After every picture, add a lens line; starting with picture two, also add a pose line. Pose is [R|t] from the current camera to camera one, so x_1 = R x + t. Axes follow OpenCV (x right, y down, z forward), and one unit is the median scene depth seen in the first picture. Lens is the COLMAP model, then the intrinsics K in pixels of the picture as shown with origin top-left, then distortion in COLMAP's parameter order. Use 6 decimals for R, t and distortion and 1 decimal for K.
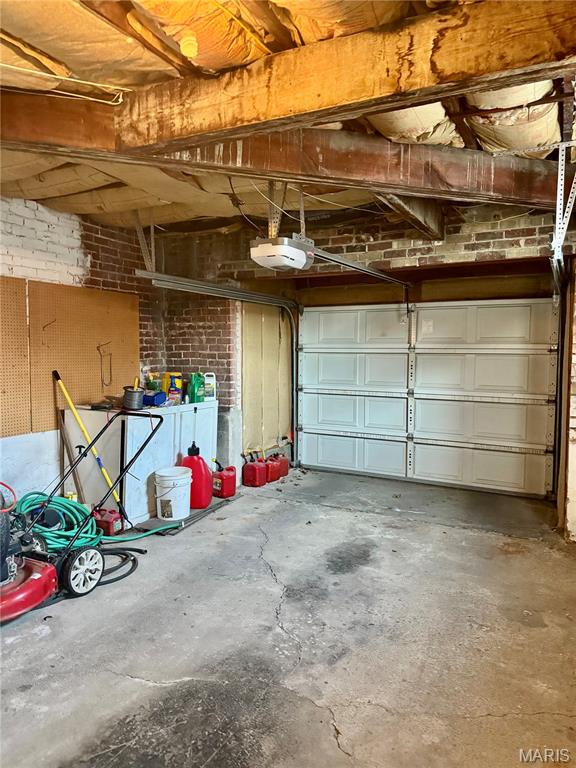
lens RADIAL K [[538.9, 0, 288.0], [0, 538.9, 384.0], [0, 0, 1]] dist [0.117528, -0.145205]
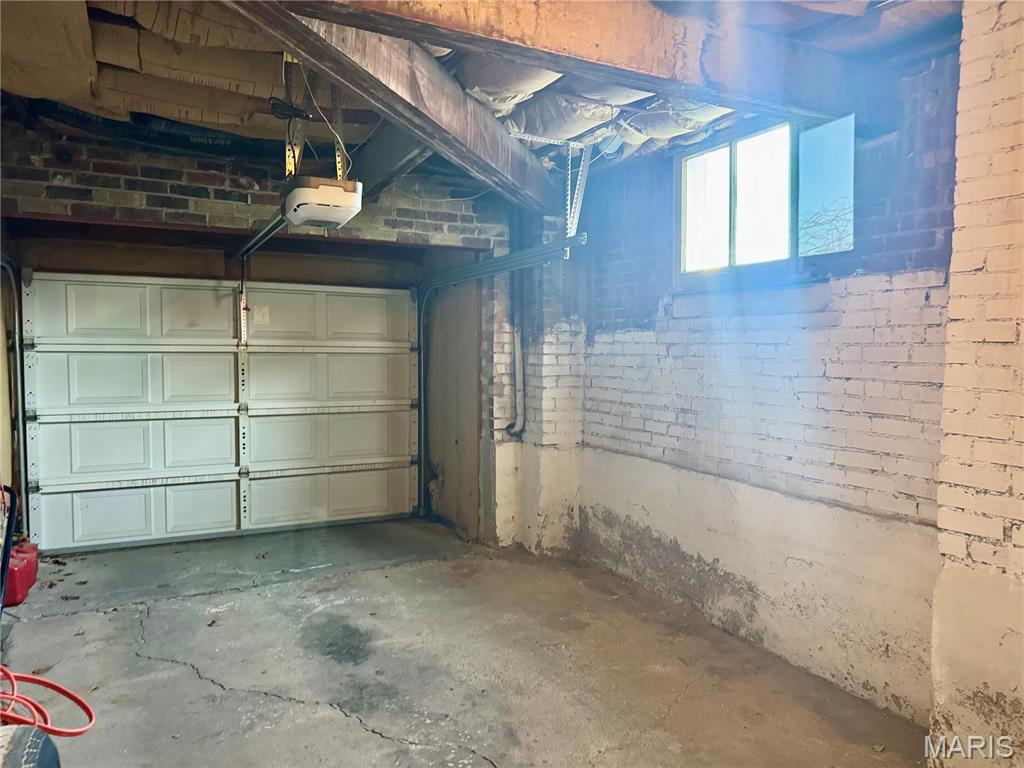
lens RADIAL K [[718.5, 0, 512.0], [0, 718.5, 384.0], [0, 0, 1]] dist [0.117528, -0.145205]
pose [[0.579265, -0.041827, 0.814065, -0.419731], [0.052821, 0.998510, 0.013718, -0.012670], [-0.813426, 0.035053, 0.580611, 0.207824]]
